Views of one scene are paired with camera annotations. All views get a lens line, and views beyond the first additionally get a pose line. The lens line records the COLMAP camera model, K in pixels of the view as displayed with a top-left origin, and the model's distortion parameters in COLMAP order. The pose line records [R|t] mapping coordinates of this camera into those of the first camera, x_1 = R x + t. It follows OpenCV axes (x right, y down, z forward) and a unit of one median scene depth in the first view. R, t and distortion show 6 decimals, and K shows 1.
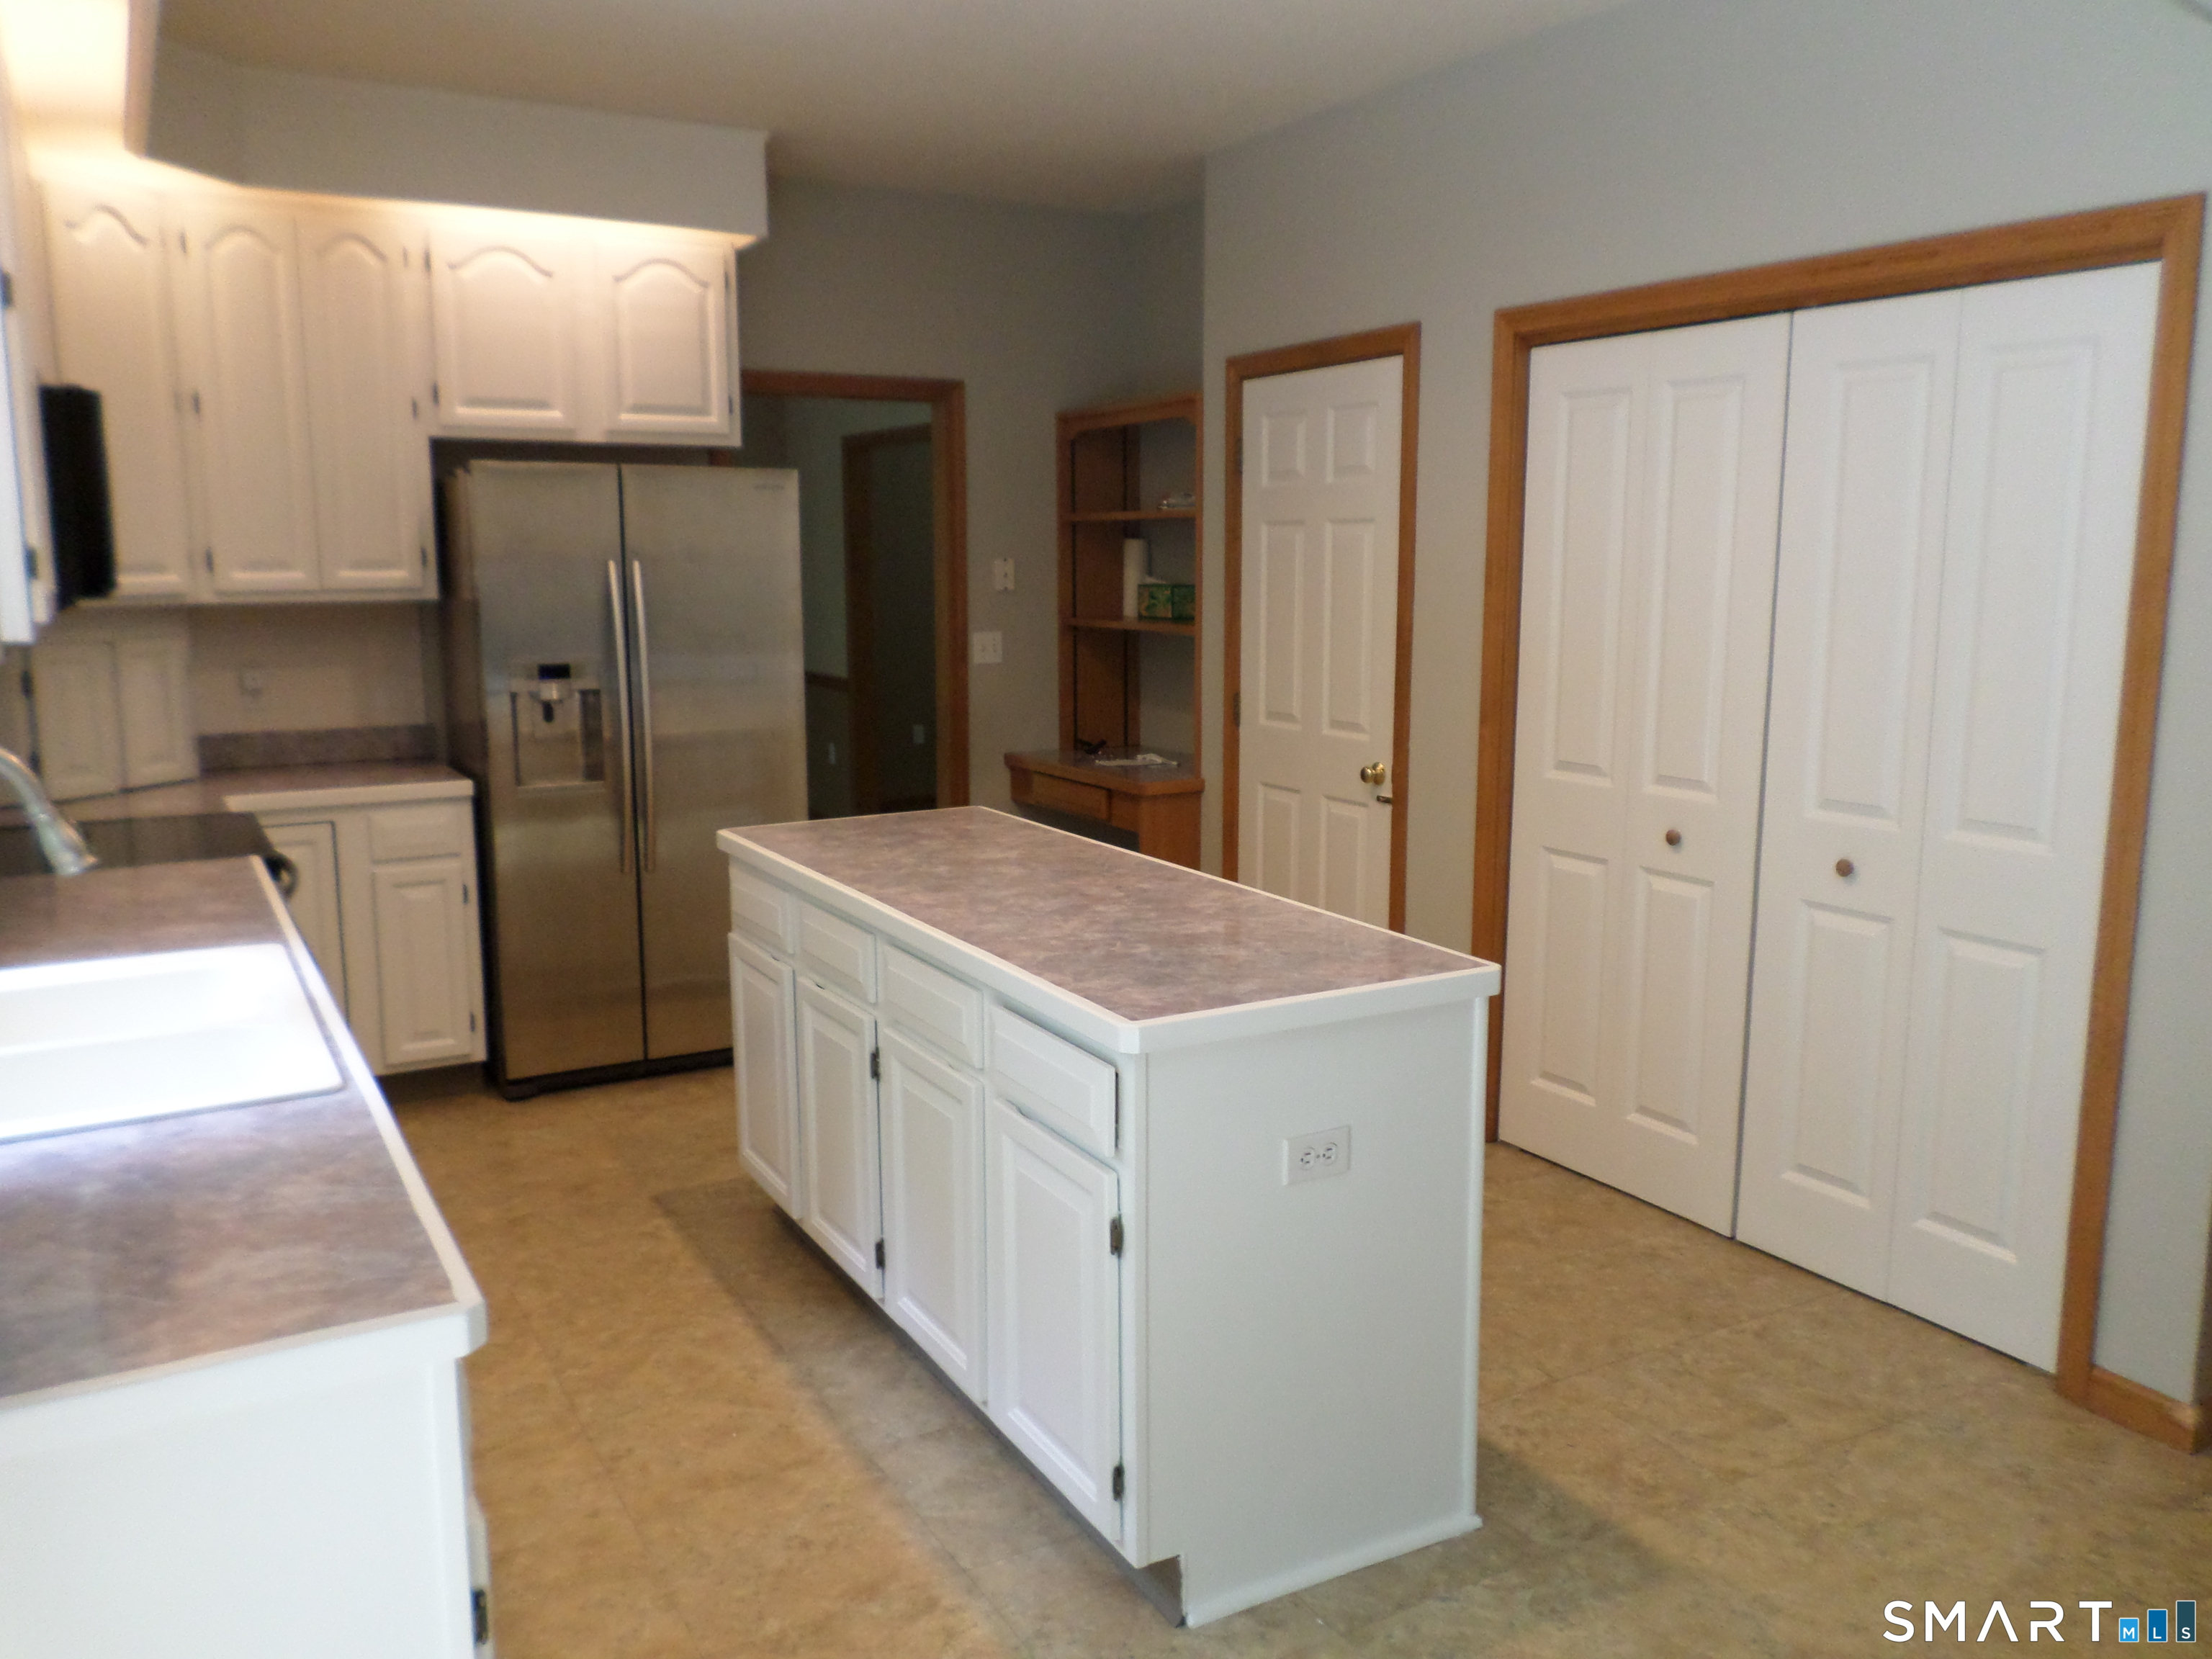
lens RADIAL K [[1728.4, 0, 1108.6], [0, 1728.4, 823.3], [0, 0, 1]] dist [0.012798, -0.003025]
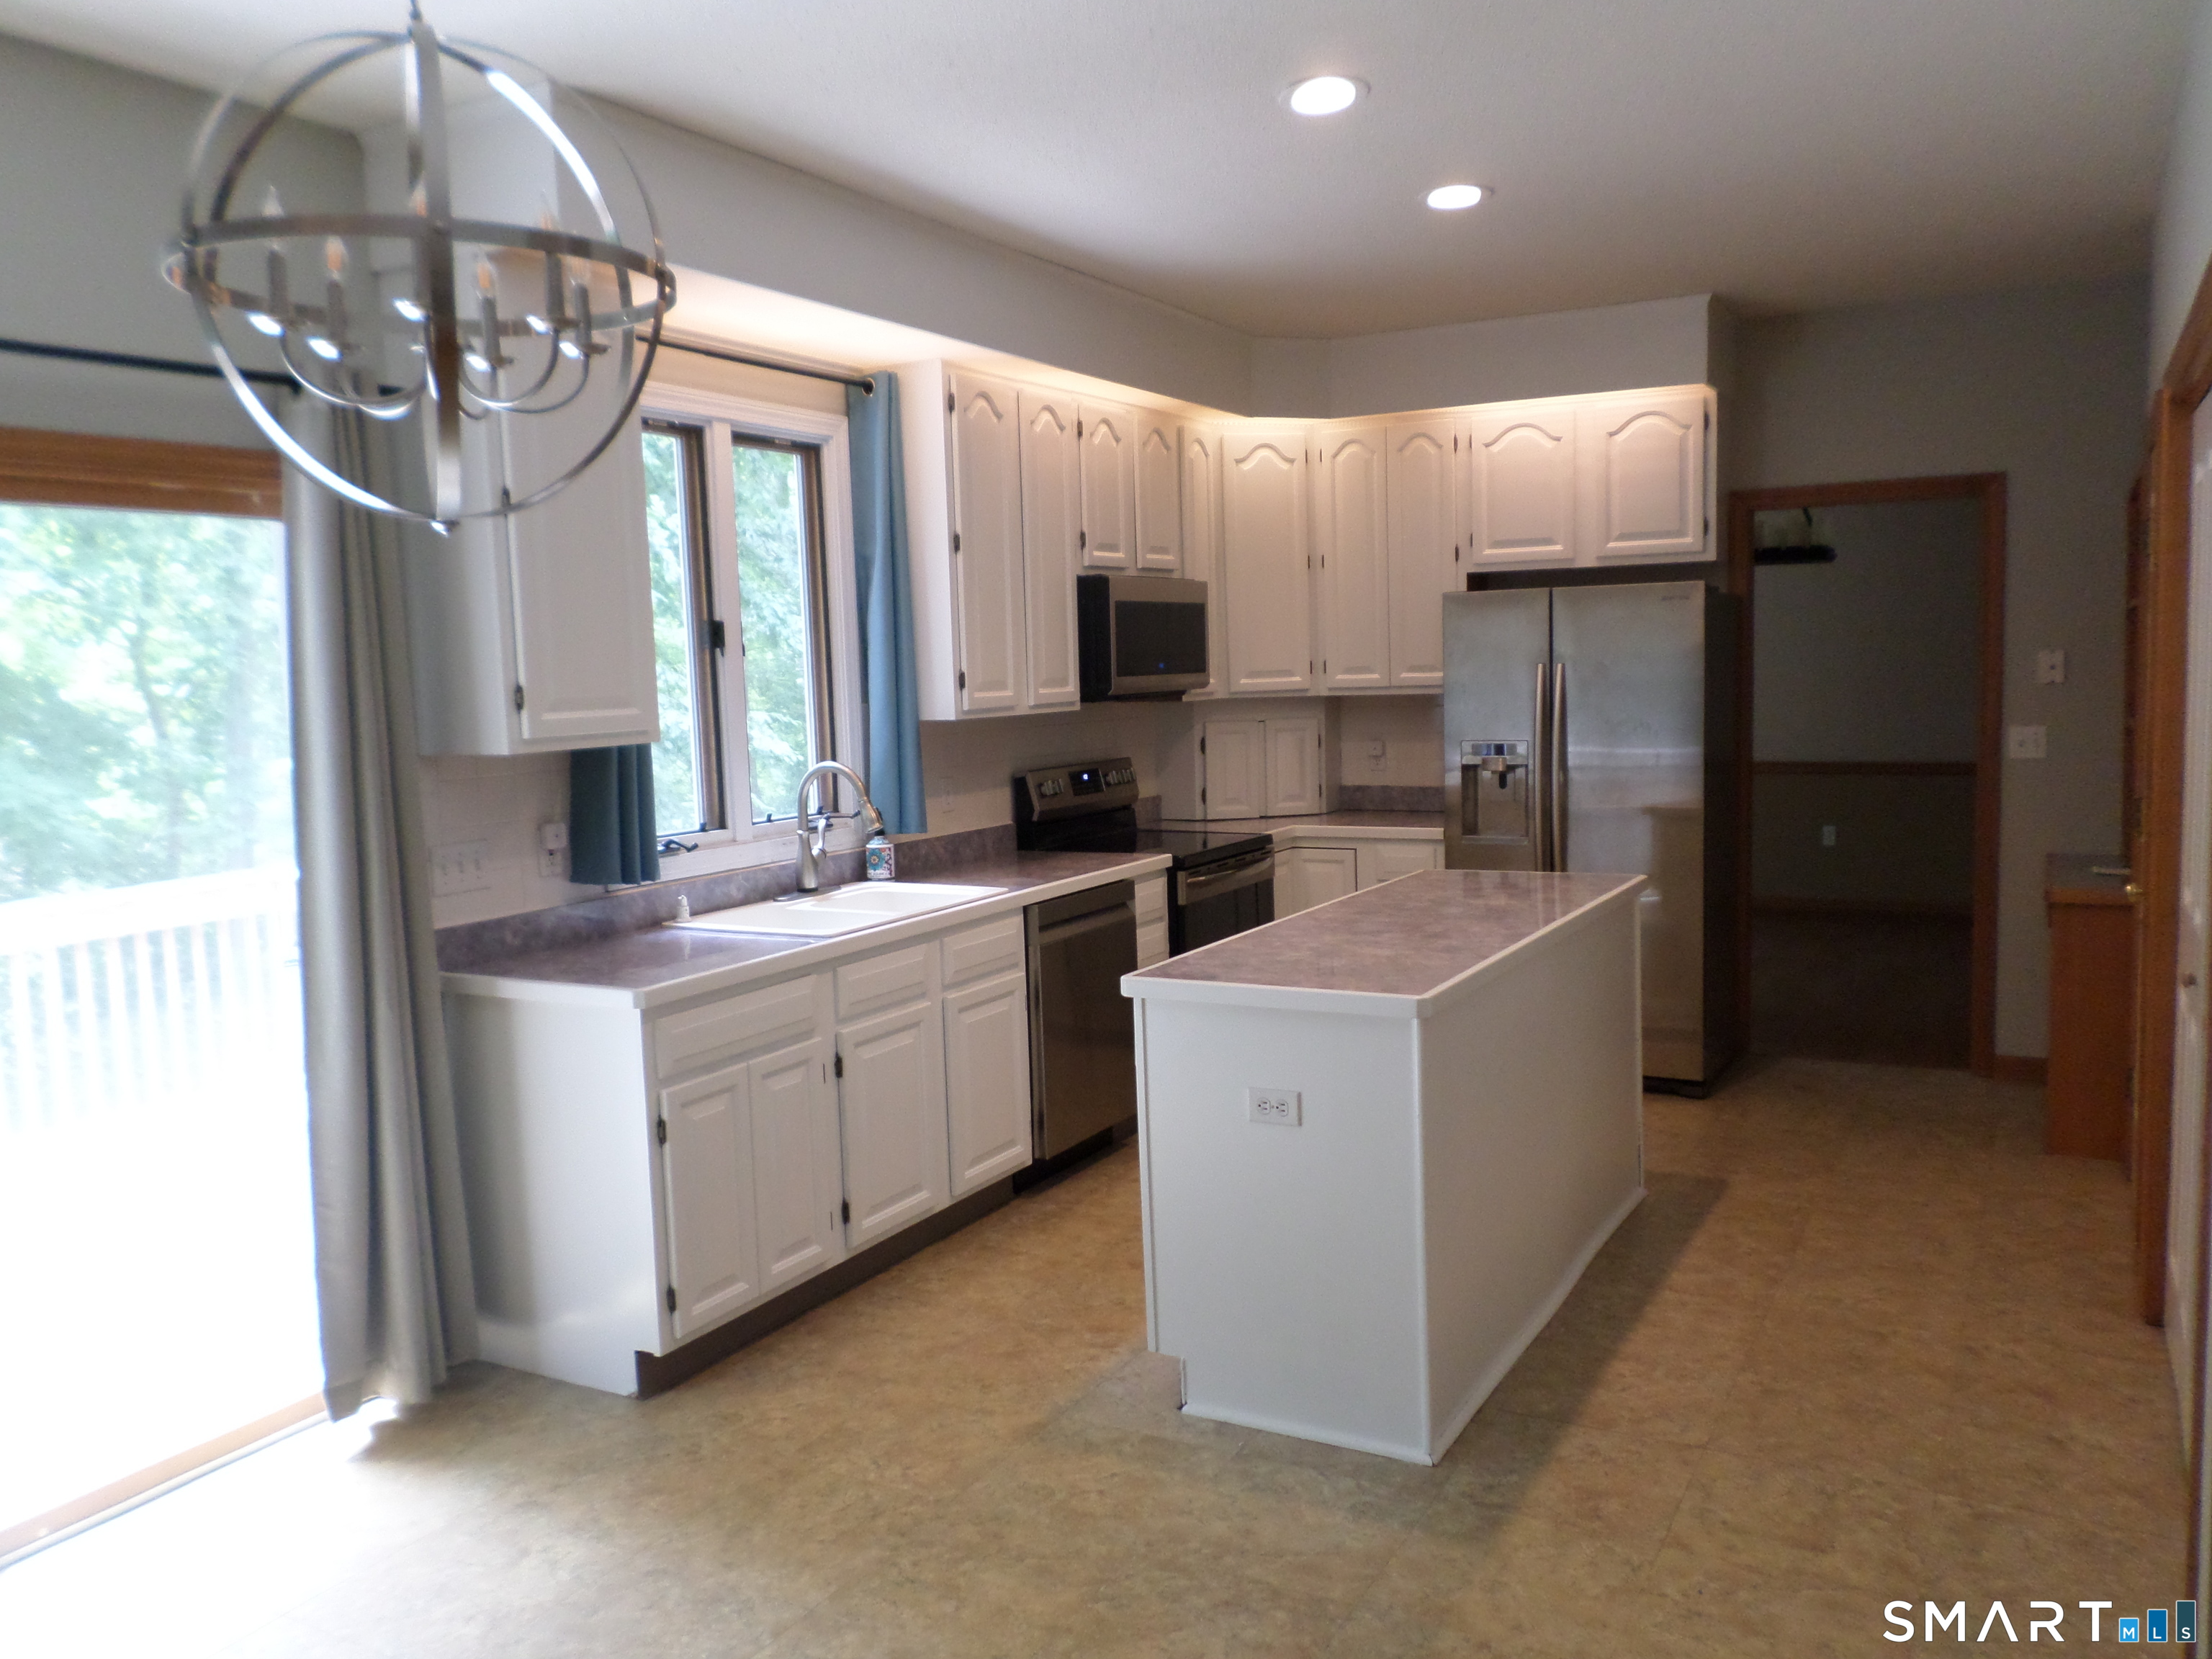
lens RADIAL K [[1728.4, 0, 1110.4], [0, 1728.4, 833.9], [0, 0, 1]] dist [0.012798, -0.003025]
pose [[0.518751, 0.073066, -0.851797, 0.648113], [-0.107813, 0.993978, 0.019603, -0.019133], [0.848100, 0.081666, 0.523504, 0.083919]]
